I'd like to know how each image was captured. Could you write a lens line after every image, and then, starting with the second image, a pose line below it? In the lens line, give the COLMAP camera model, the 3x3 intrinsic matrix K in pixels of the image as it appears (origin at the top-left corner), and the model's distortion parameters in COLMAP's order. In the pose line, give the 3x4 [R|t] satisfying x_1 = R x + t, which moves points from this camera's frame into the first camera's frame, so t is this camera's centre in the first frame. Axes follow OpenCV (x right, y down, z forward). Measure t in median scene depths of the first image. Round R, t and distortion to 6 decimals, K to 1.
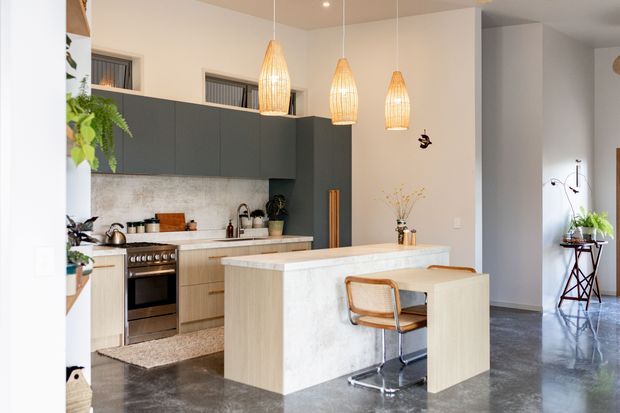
lens RADIAL K [[614.9, 0, 310.0], [0, 614.9, 206.5], [0, 0, 1]] dist [0.002146, -0.003669]
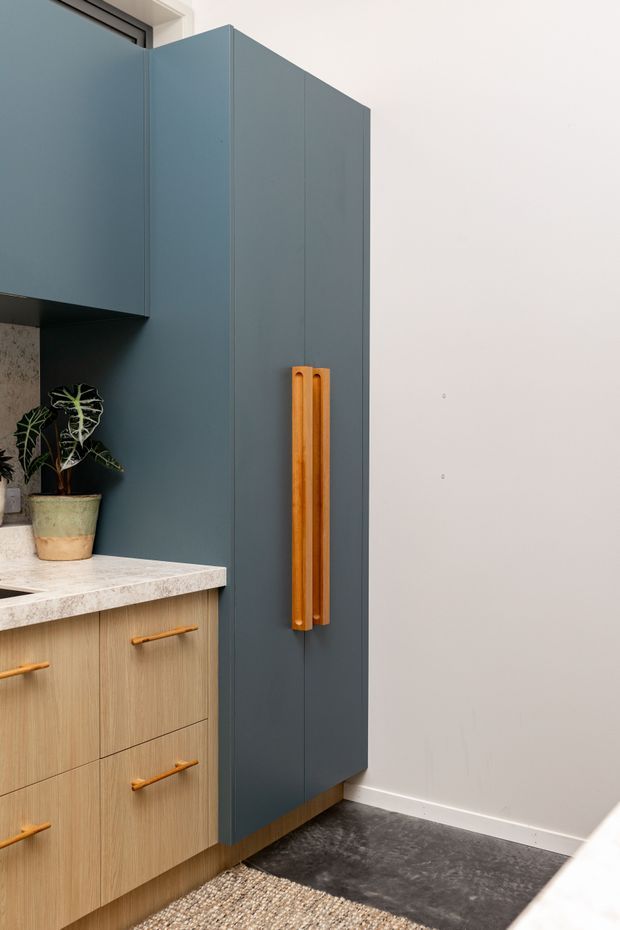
lens RADIAL K [[922.3, 0, 321.8], [0, 922.3, 489.2], [0, 0, 1]] dist [0.002146, -0.003669]
pose [[0.989484, -0.002056, 0.144627, -0.009554], [-0.003839, 0.999174, 0.040467, 0.007329], [-0.144591, -0.040596, 0.988658, 0.732852]]
